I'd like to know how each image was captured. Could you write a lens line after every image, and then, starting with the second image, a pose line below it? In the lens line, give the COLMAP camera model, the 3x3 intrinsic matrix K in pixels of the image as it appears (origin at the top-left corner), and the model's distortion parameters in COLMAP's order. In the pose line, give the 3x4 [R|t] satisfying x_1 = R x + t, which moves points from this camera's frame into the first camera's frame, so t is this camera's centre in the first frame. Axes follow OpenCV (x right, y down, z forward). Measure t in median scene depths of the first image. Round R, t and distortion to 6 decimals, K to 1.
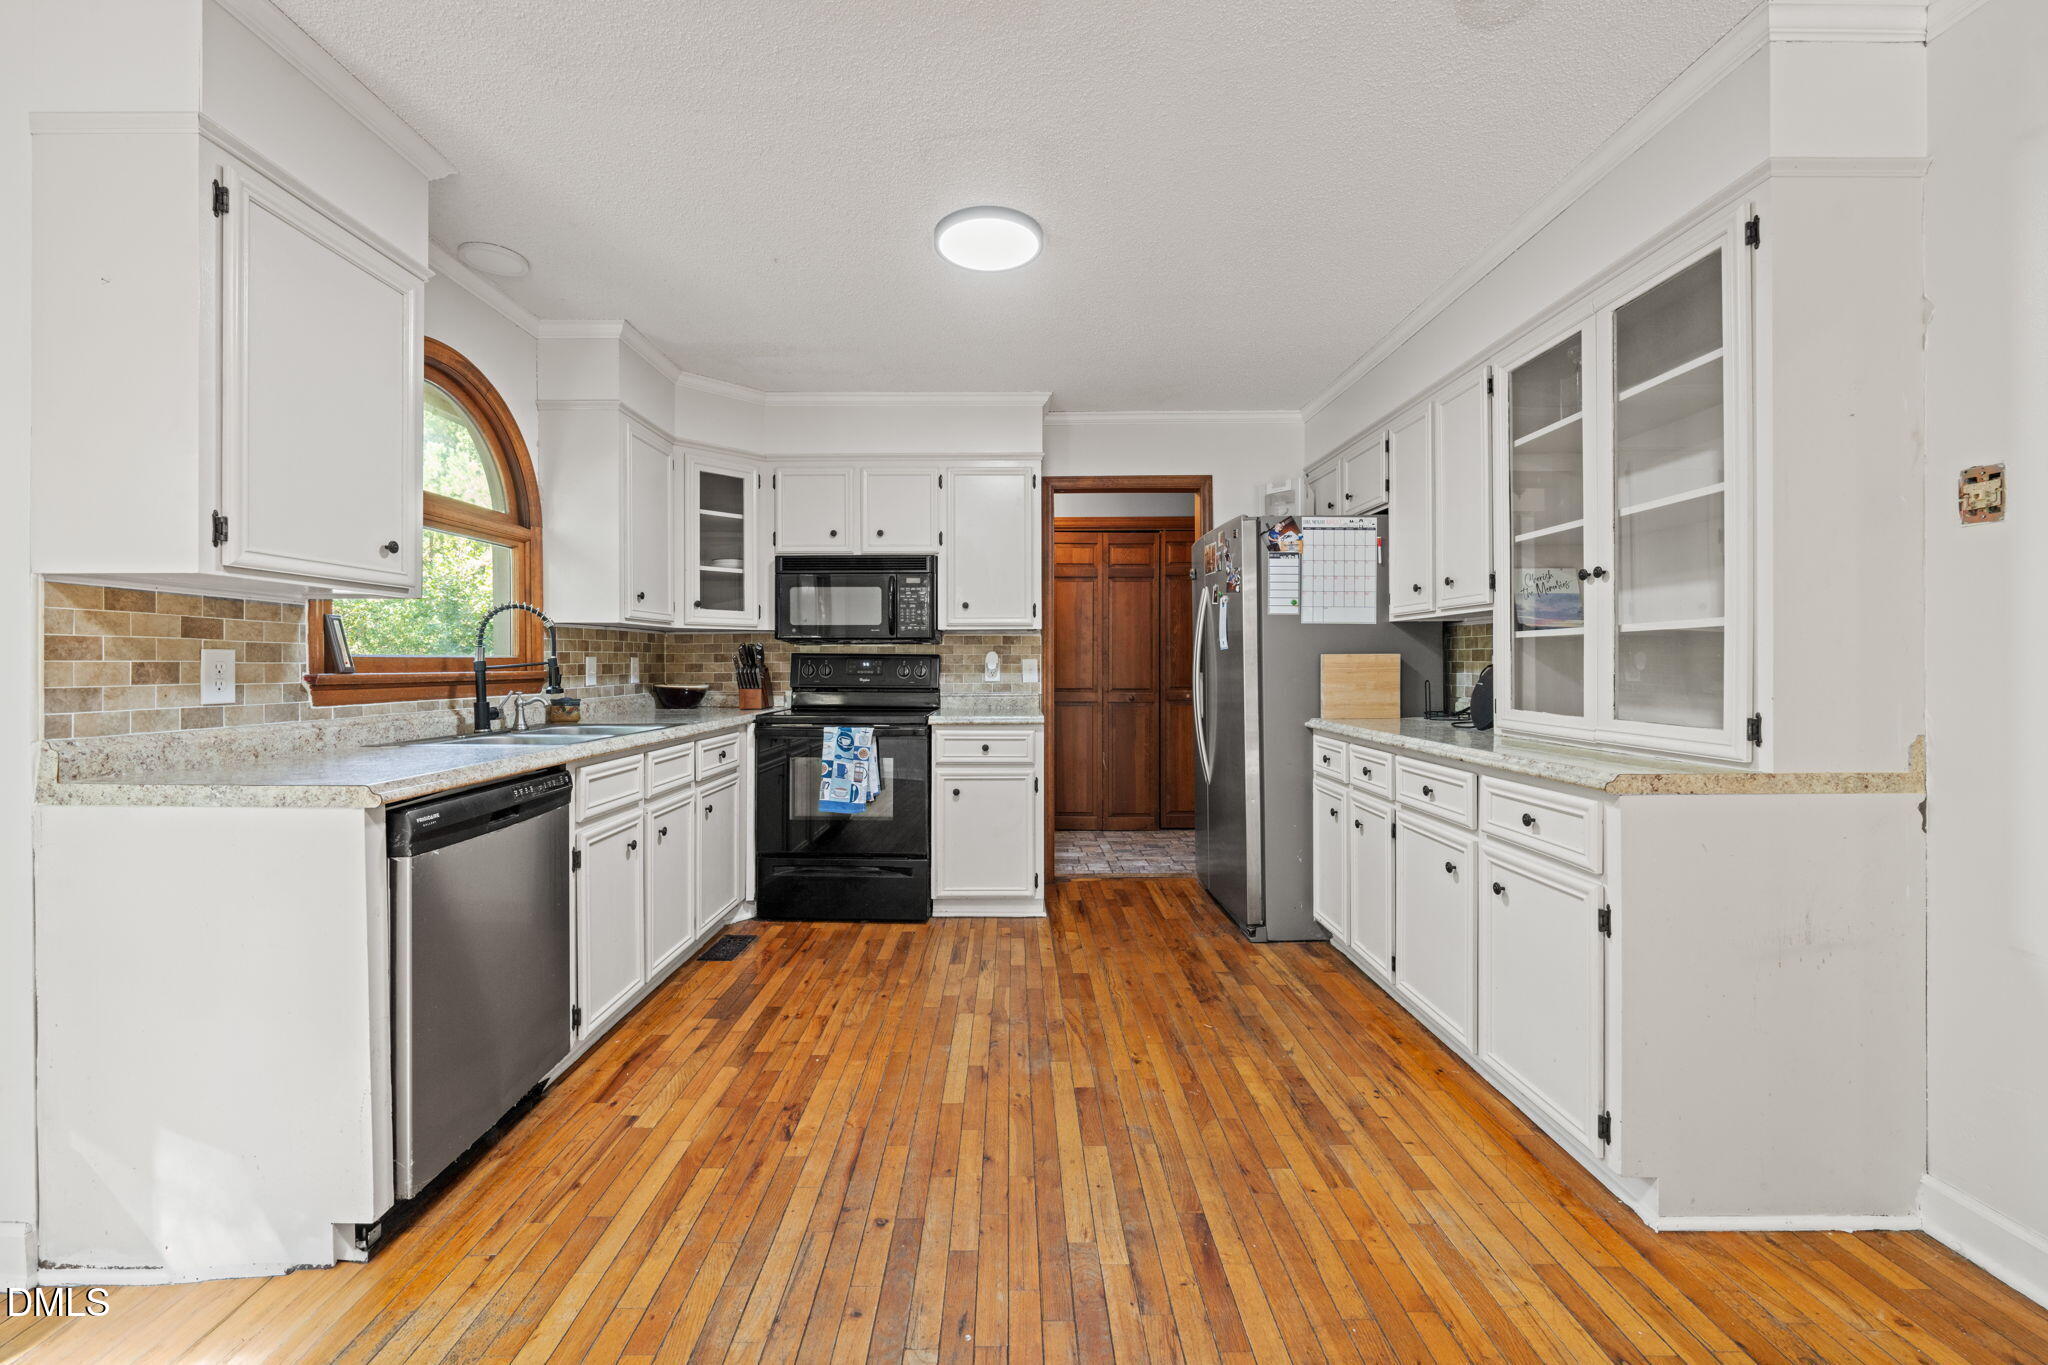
lens RADIAL K [[814.9, 0, 1012.1], [0, 814.9, 664.1], [0, 0, 1]] dist [-0.001075, -0.000143]
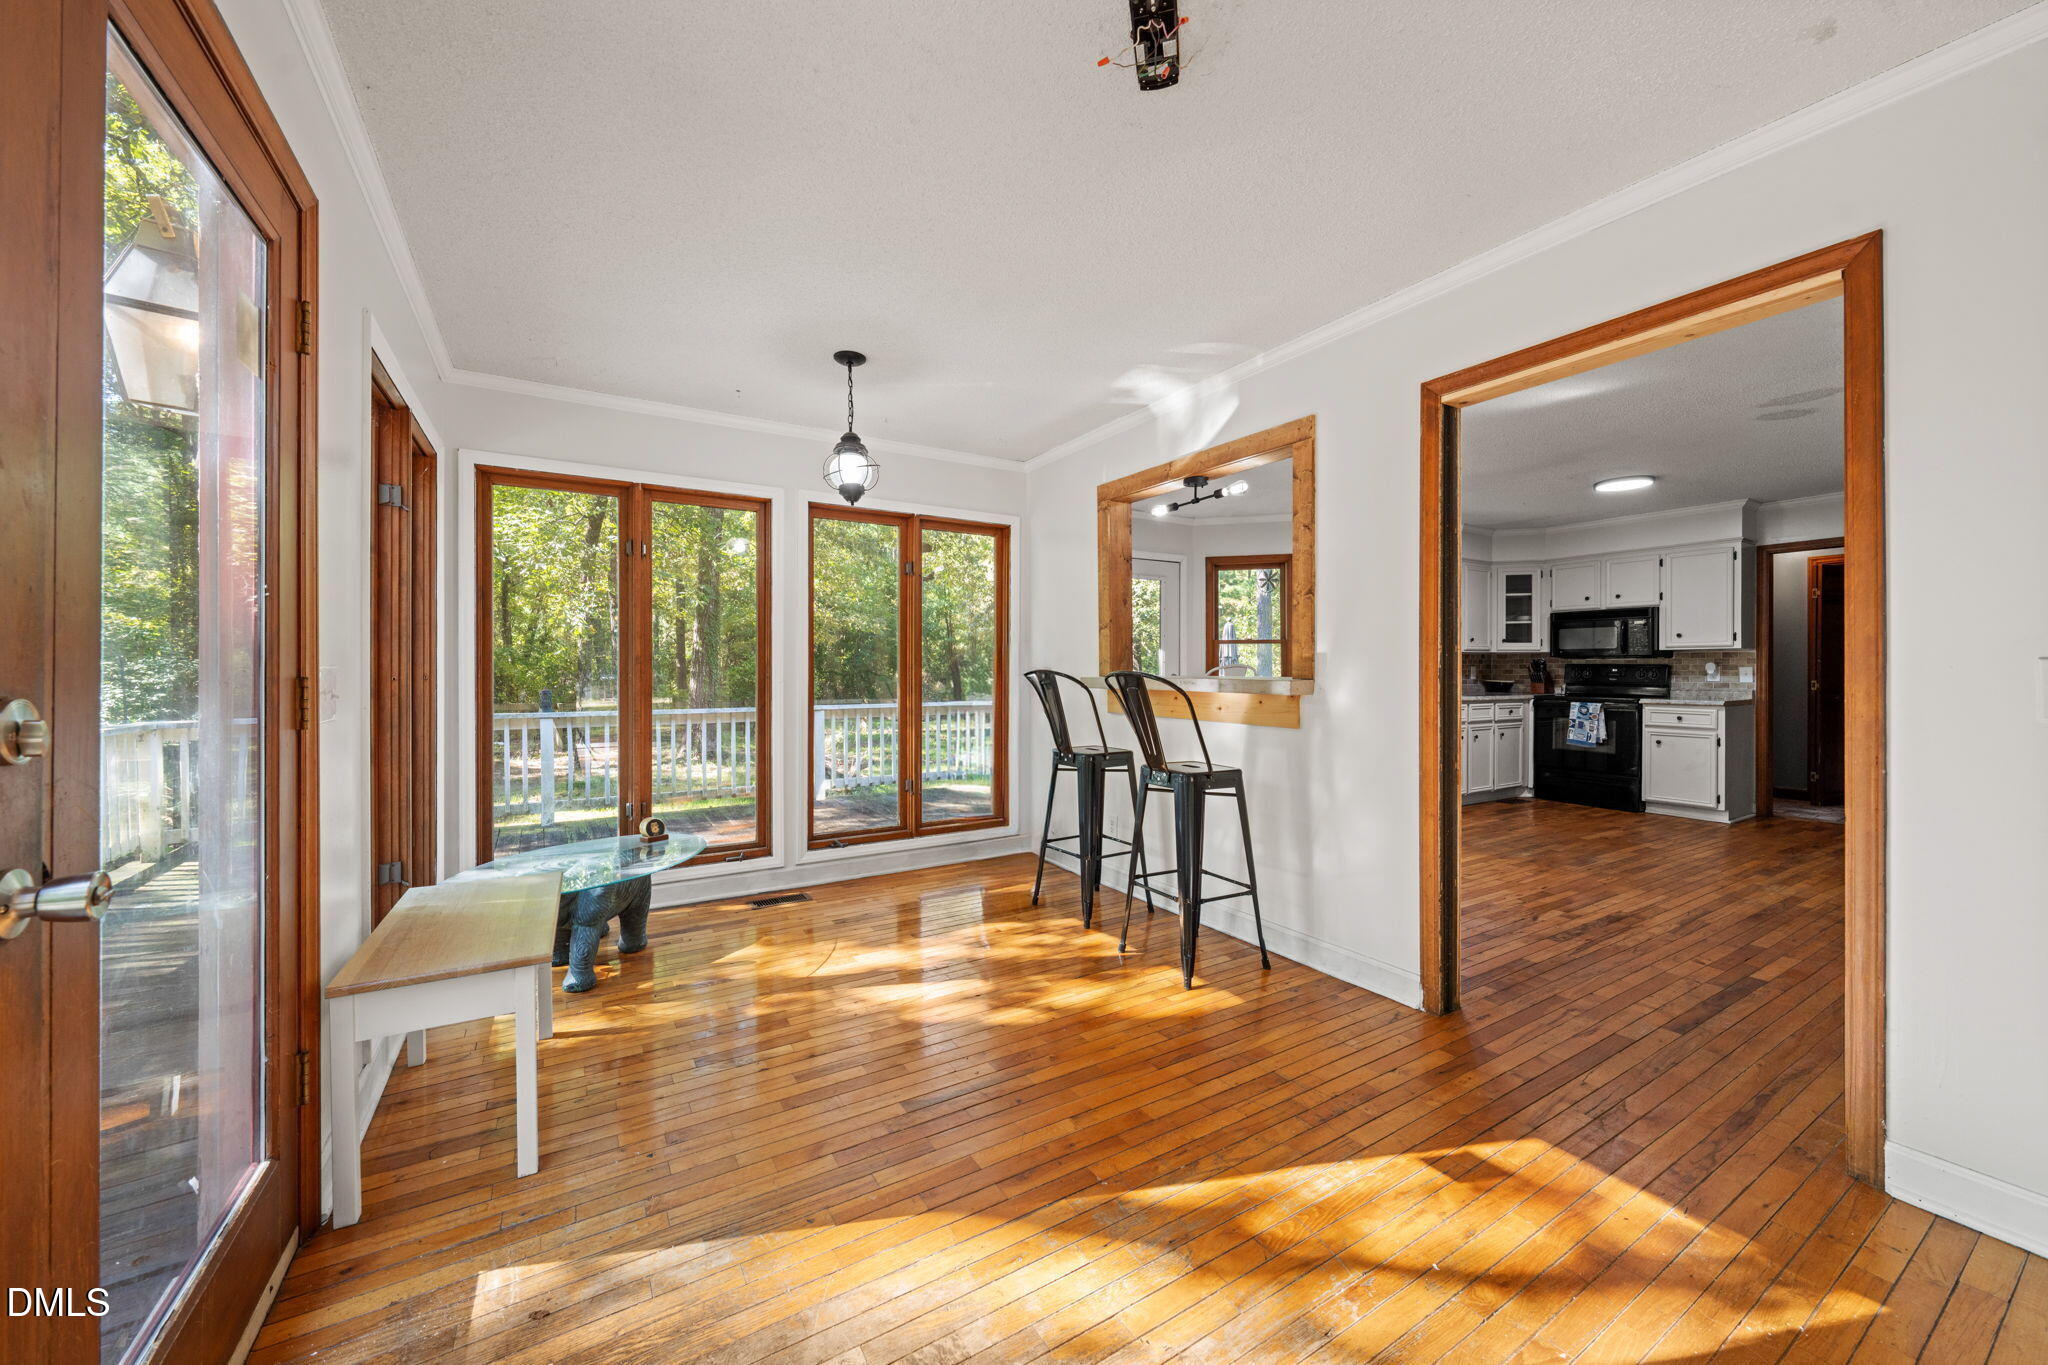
lens RADIAL K [[747.3, 0, 1015.3], [0, 747.3, 670.4], [0, 0, 1]] dist [-0.001487, -0.000152]
pose [[0.513269, 0.003626, -0.858220, 0.659354], [-0.003495, 0.999992, 0.002135, 0.002311], [0.858221, 0.001903, 0.513277, -1.129140]]
